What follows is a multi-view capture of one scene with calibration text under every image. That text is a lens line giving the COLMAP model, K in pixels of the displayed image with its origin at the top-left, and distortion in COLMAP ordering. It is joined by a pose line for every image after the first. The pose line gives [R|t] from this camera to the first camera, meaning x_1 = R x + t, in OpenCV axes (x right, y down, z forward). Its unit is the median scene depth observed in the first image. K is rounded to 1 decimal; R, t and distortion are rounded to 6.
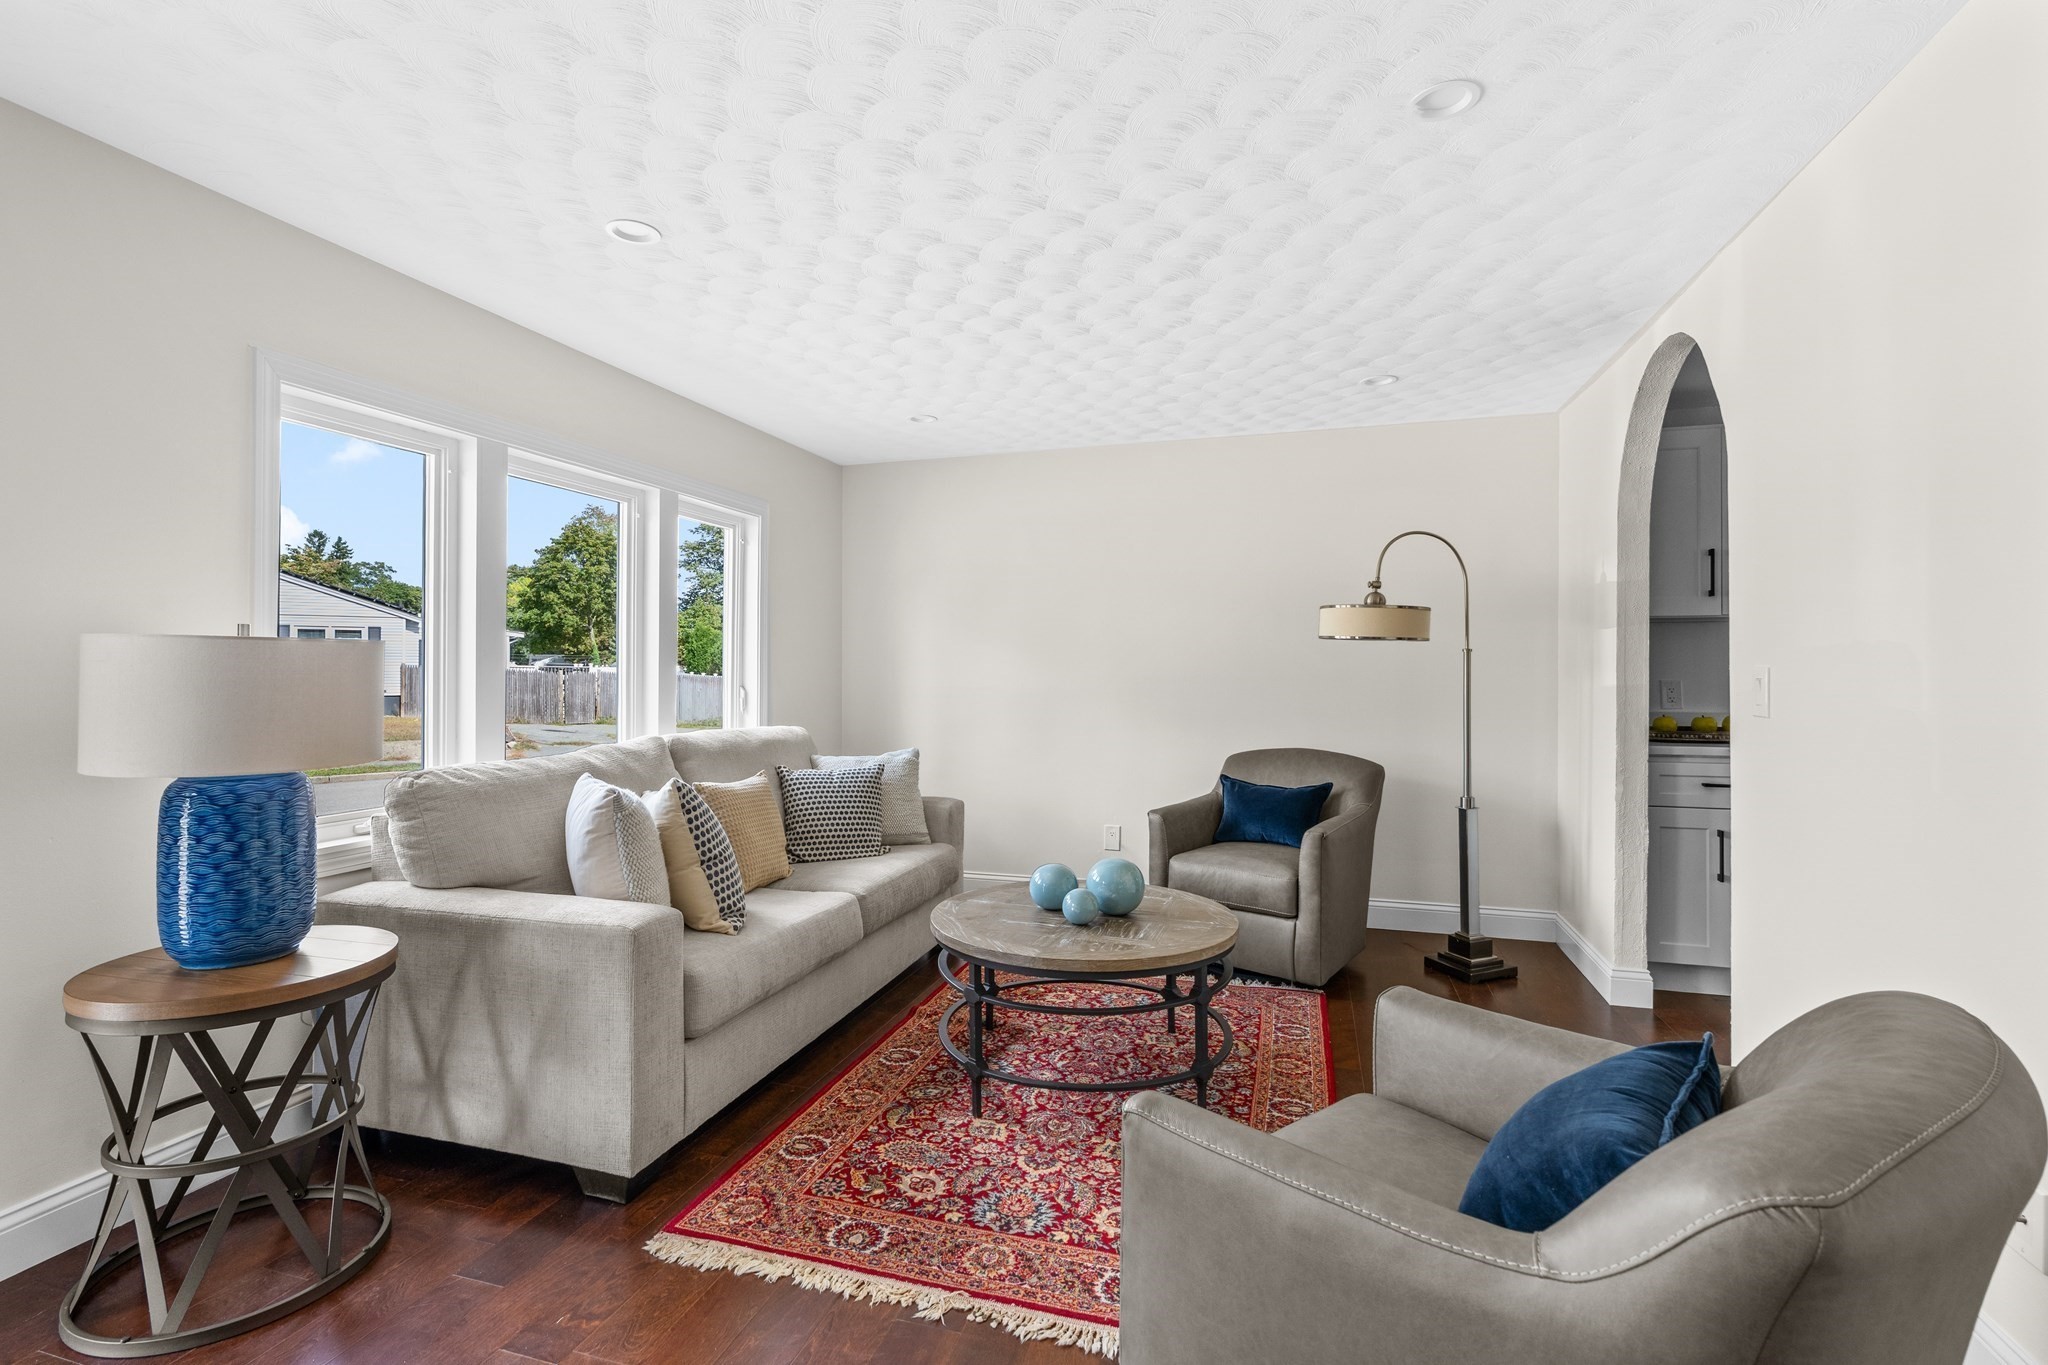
lens RADIAL K [[927.9, 0, 1022.7], [0, 927.9, 660.7], [0, 0, 1]] dist [-0.000628, 0.000131]
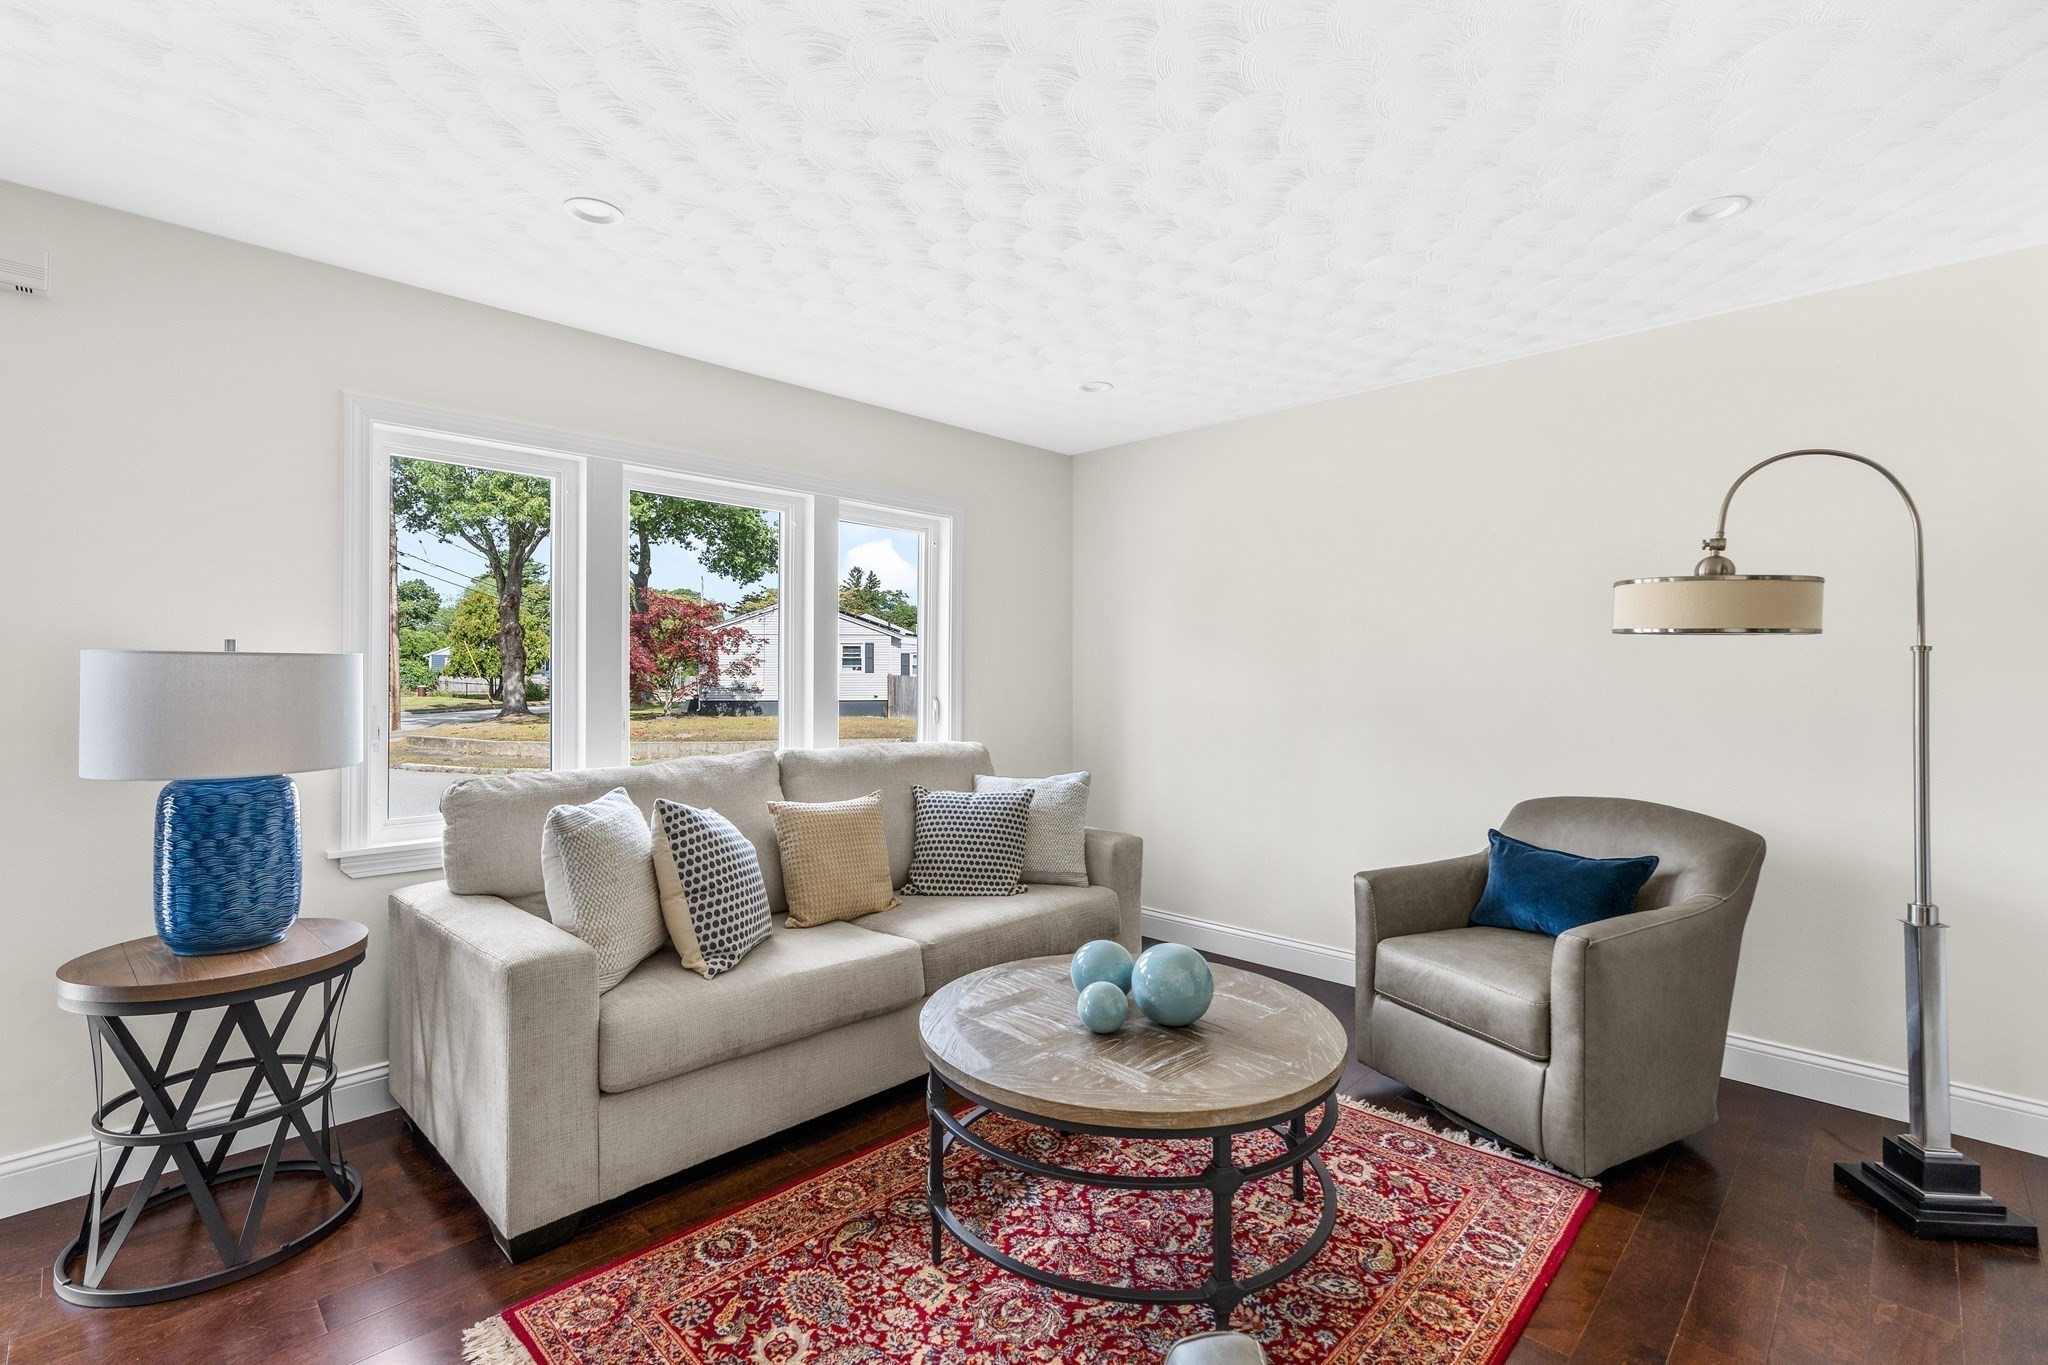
lens RADIAL K [[917.7, 0, 1024.5], [0, 917.7, 671.9], [0, 0, 1]] dist [-0.001271, 0.000887]
pose [[0.887794, -0.002900, -0.460232, 0.294116], [0.004103, 0.999990, 0.001613, 0.000203], [0.460222, -0.003321, 0.887797, 0.287568]]
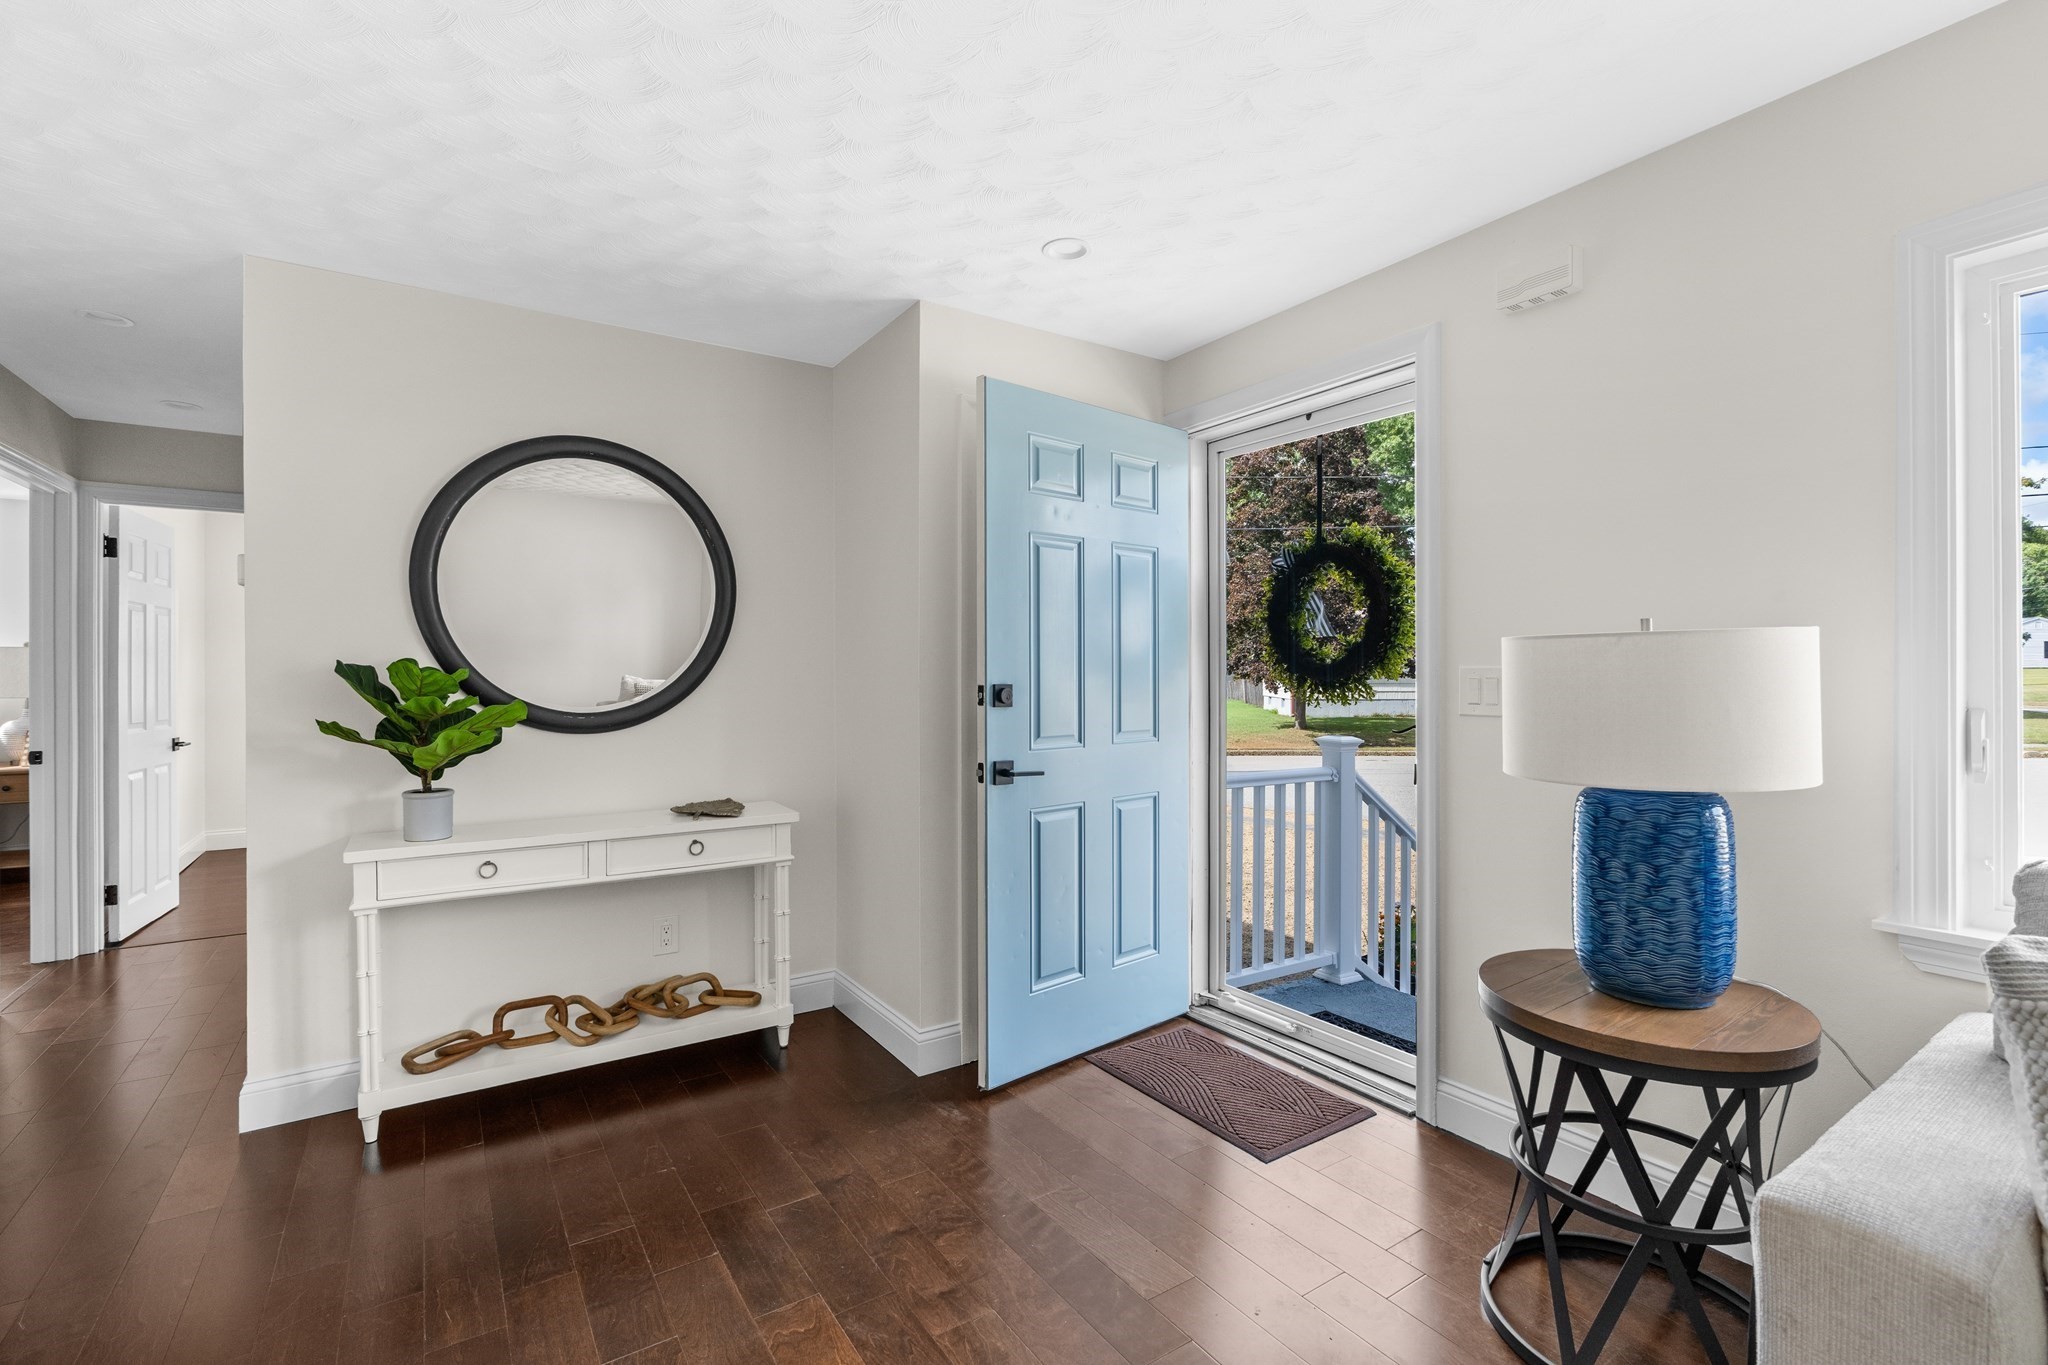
lens RADIAL K [[917.7, 0, 1024.5], [0, 917.7, 671.9], [0, 0, 1]] dist [-0.001271, 0.000887]
pose [[-0.639646, -0.001089, -0.768669, 0.132027], [0.012872, 0.999844, -0.012127, 0.009057], [0.768562, -0.017651, -0.639532, 0.671908]]
